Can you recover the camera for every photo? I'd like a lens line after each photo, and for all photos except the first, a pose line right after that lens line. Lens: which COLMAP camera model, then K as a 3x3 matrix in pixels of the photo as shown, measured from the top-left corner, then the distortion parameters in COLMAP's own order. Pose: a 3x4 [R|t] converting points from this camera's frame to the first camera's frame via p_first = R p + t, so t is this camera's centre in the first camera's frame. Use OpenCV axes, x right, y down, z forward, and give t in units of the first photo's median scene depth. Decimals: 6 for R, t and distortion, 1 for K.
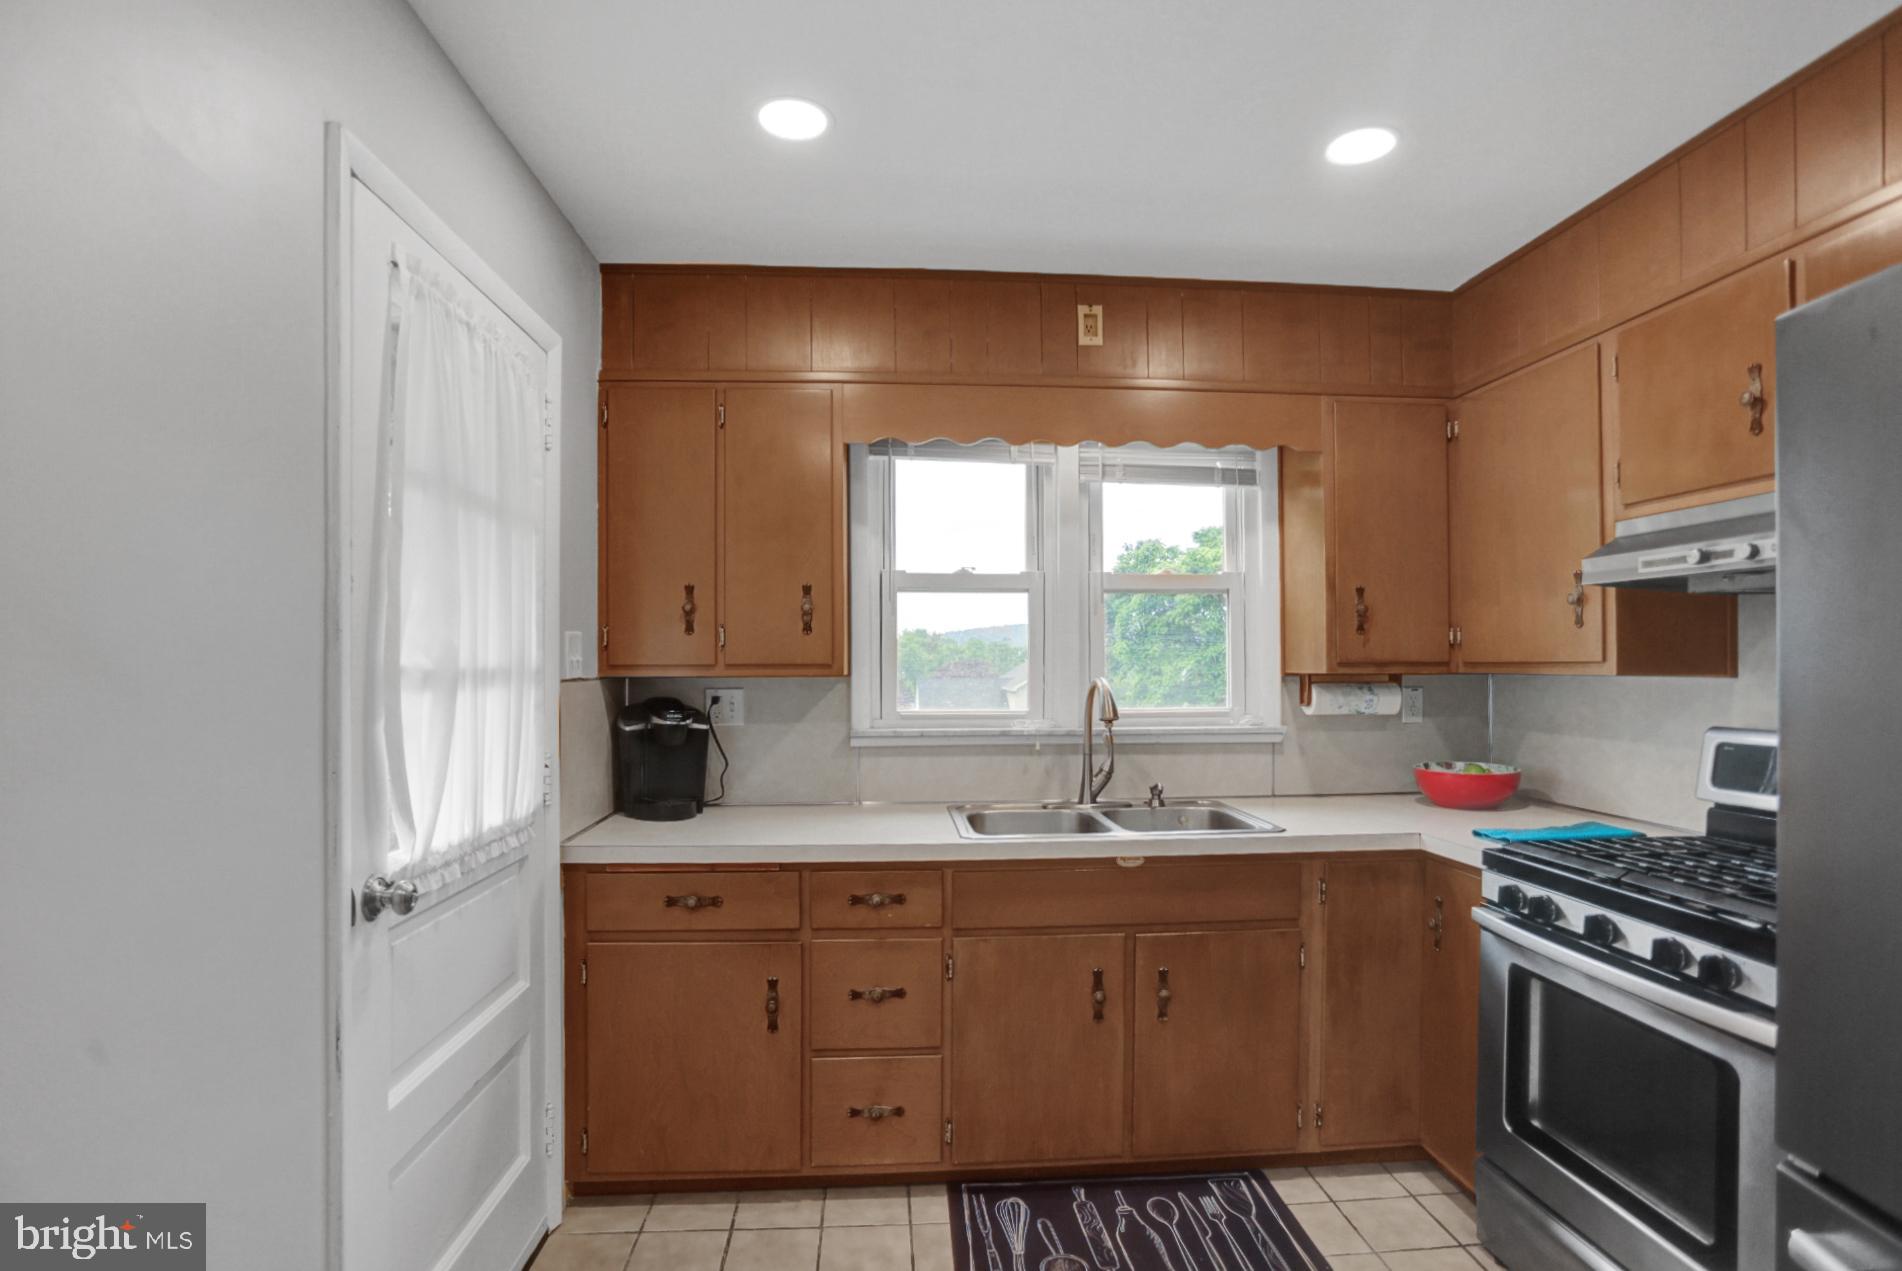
lens RADIAL K [[989.8, 0, 931.0], [0, 989.8, 671.1], [0, 0, 1]] dist [-0.085026, 0.037232]
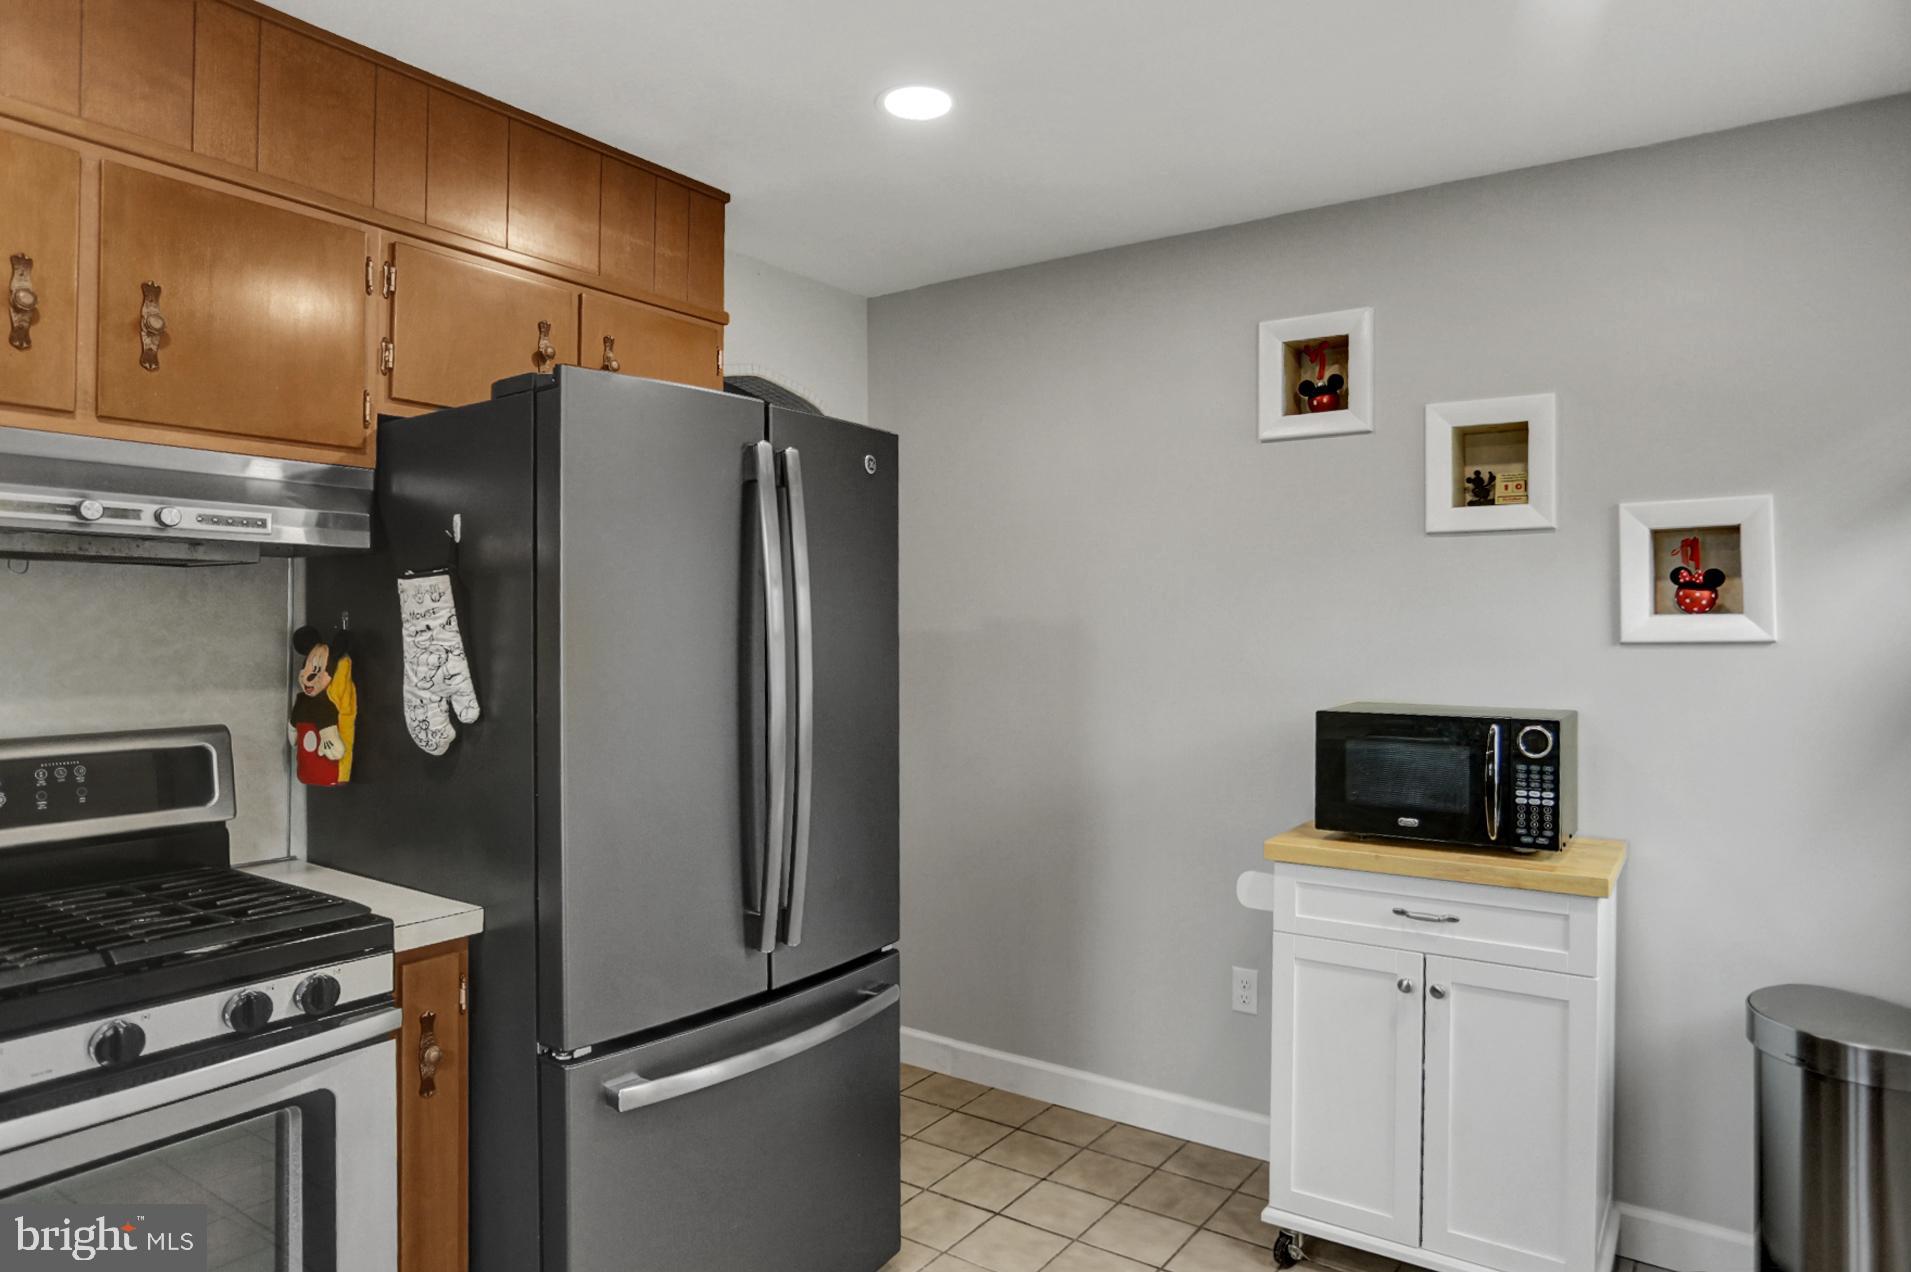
lens RADIAL K [[1130.0, 0, 946.1], [0, 1130.0, 630.6], [0, 0, 1]] dist [-0.072892, 0.049623]
pose [[-0.777955, 0.002983, 0.628313, -0.306542], [0.003501, 0.999994, -0.000412, -0.027628], [-0.628310, 0.001879, -0.777961, 1.491928]]
